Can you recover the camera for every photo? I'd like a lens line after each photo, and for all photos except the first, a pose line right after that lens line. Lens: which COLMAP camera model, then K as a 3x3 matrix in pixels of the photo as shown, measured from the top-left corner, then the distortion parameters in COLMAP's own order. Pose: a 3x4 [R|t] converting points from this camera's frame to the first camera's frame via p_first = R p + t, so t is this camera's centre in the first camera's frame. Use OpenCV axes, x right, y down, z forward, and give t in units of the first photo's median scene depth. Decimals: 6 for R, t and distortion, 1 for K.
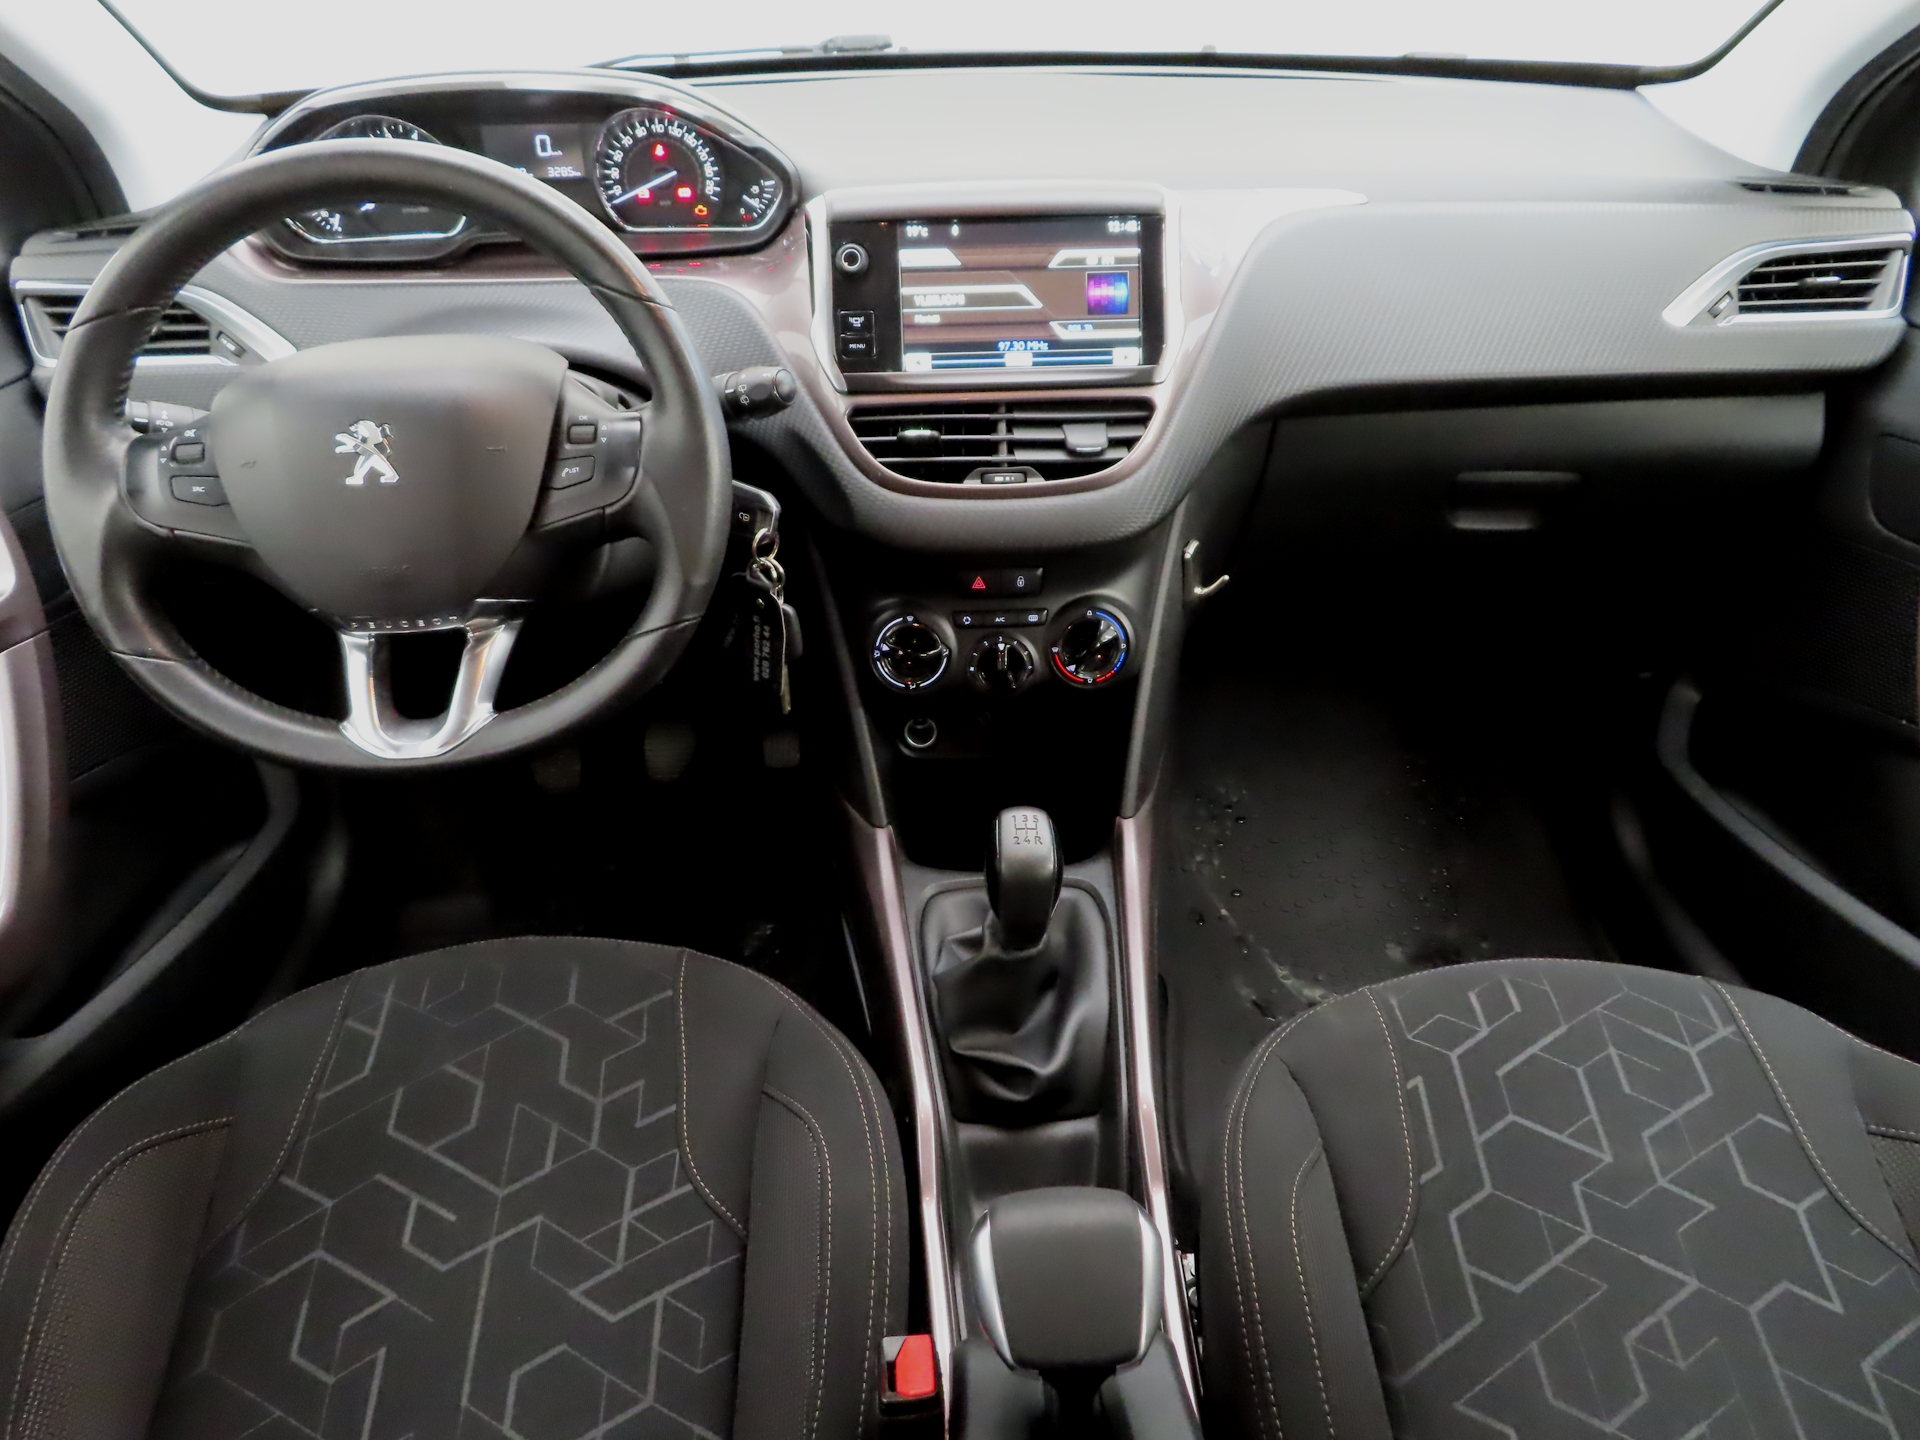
lens RADIAL K [[1411.9, 0, 965.7], [0, 1411.9, 722.9], [0, 0, 1]] dist [-0.017176, 0.007967]
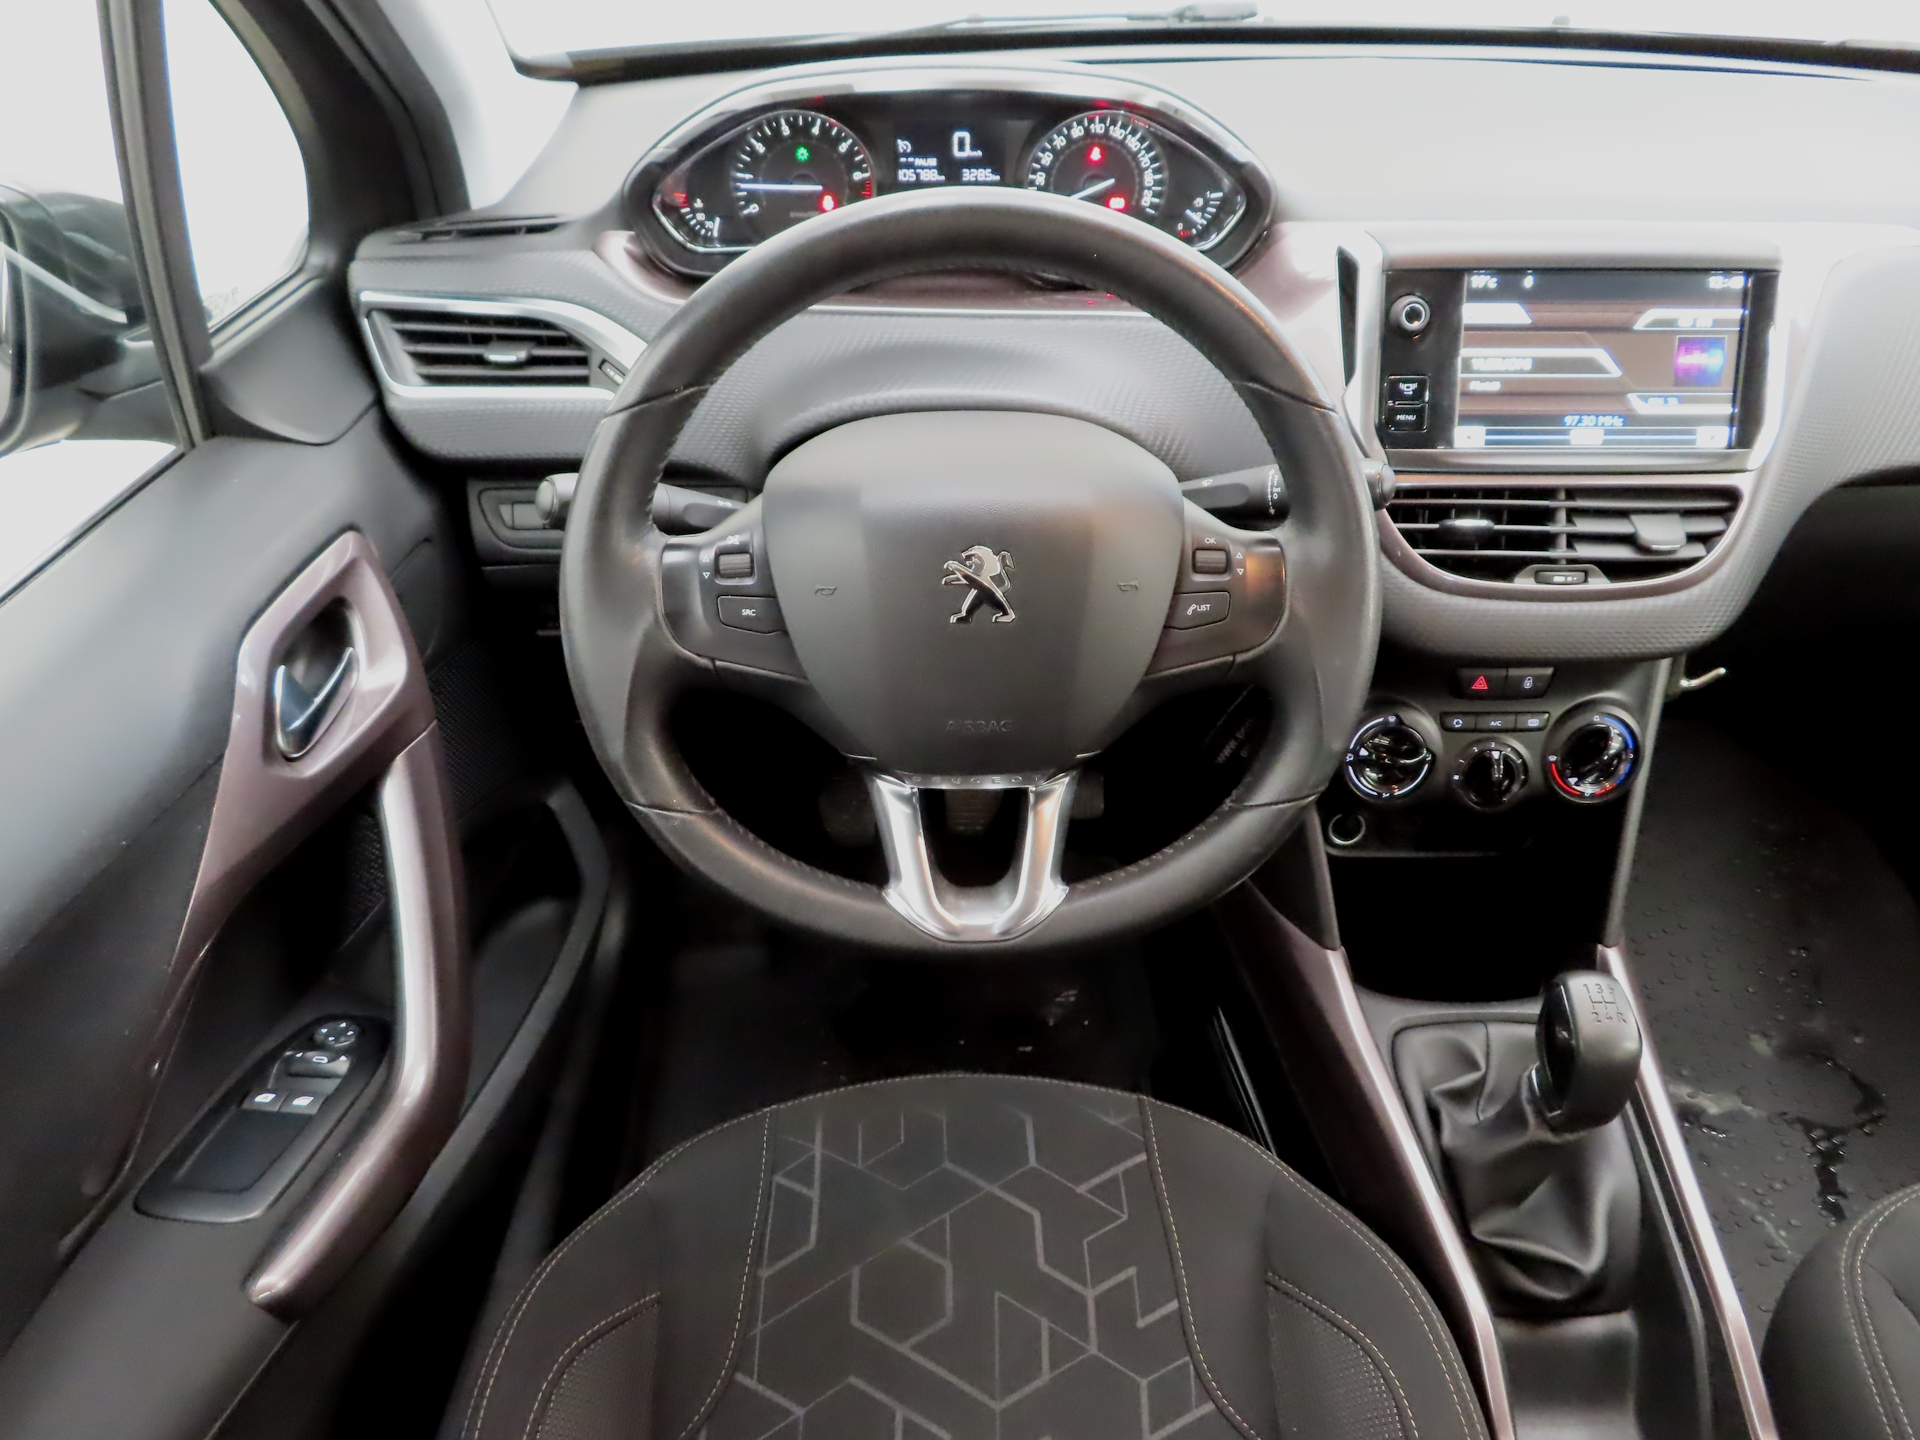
lens RADIAL K [[1411.9, 0, 954.6], [0, 1411.9, 724.4], [0, 0, 1]] dist [-0.017176, 0.007967]
pose [[0.999366, 0.032477, -0.014597, -0.324492], [-0.031668, 0.998114, 0.052581, -0.117941], [0.016277, -0.052086, 0.998510, 0.141707]]
